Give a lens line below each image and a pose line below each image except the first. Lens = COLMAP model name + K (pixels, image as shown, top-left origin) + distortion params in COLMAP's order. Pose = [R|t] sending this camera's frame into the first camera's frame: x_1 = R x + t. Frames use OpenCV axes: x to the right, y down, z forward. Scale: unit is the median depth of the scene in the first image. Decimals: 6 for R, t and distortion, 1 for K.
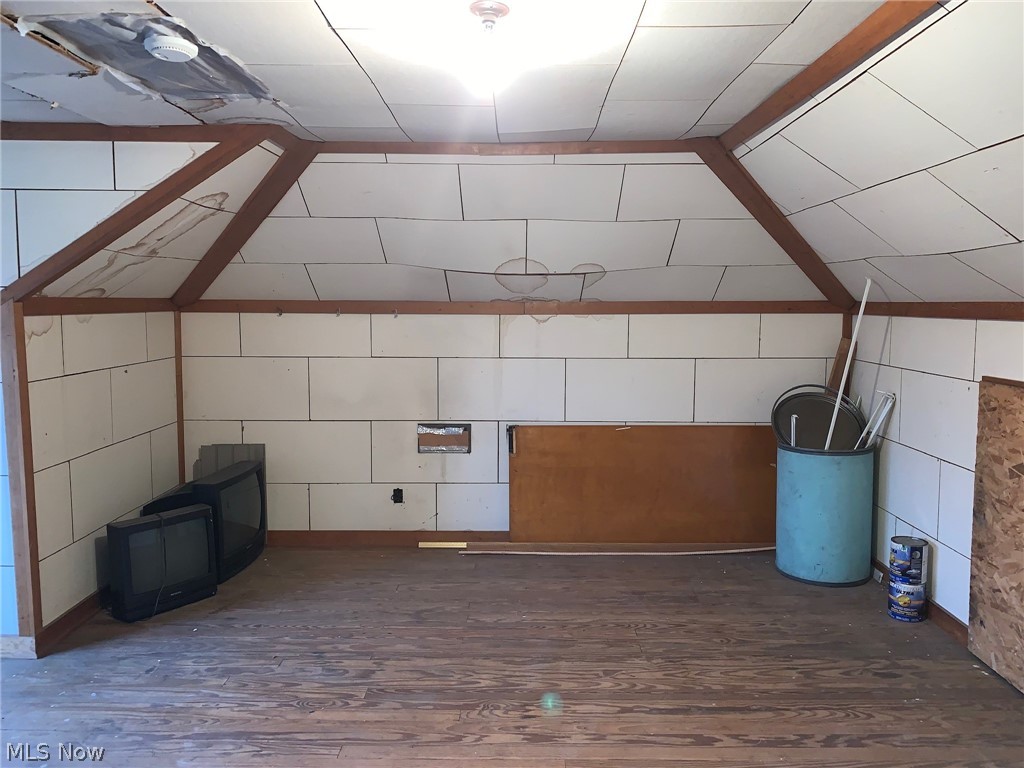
lens RADIAL K [[784.1, 0, 512.0], [0, 784.1, 384.0], [0, 0, 1]] dist [-0.003539, -0.007896]
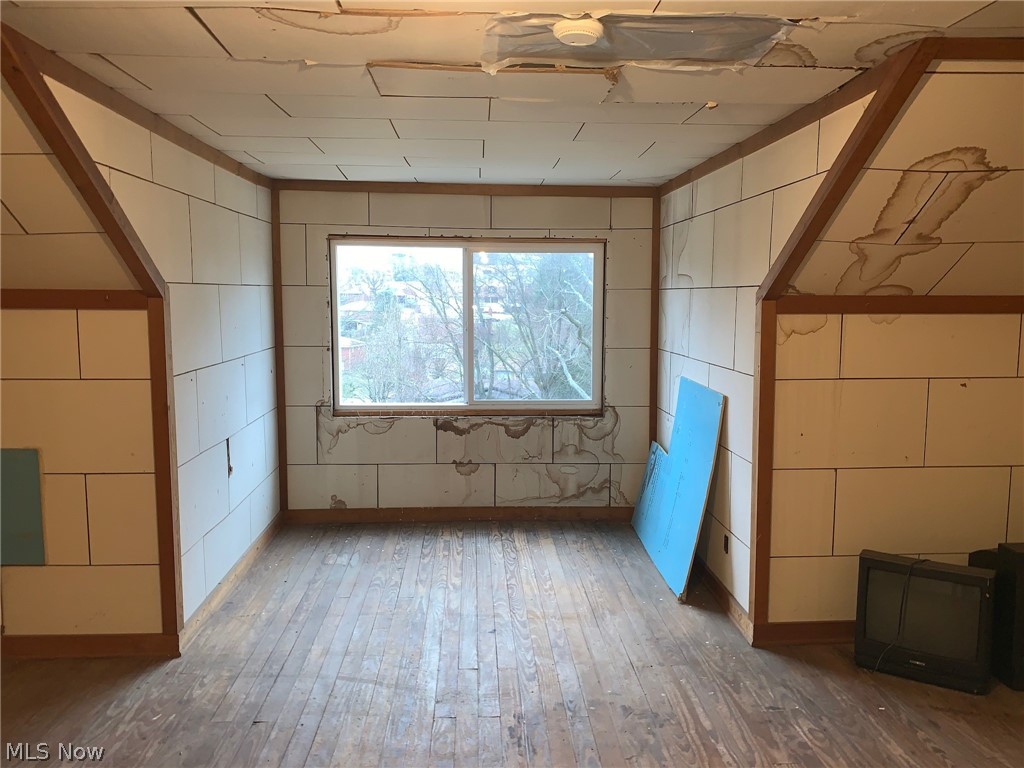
lens RADIAL K [[784.1, 0, 512.0], [0, 784.1, 384.0], [0, 0, 1]] dist [-0.003539, -0.007896]
pose [[0.047877, 0.101540, -0.993679, 0.354038], [-0.104199, 0.989899, 0.096133, -0.055040], [0.993403, 0.098938, 0.057973, 0.567718]]
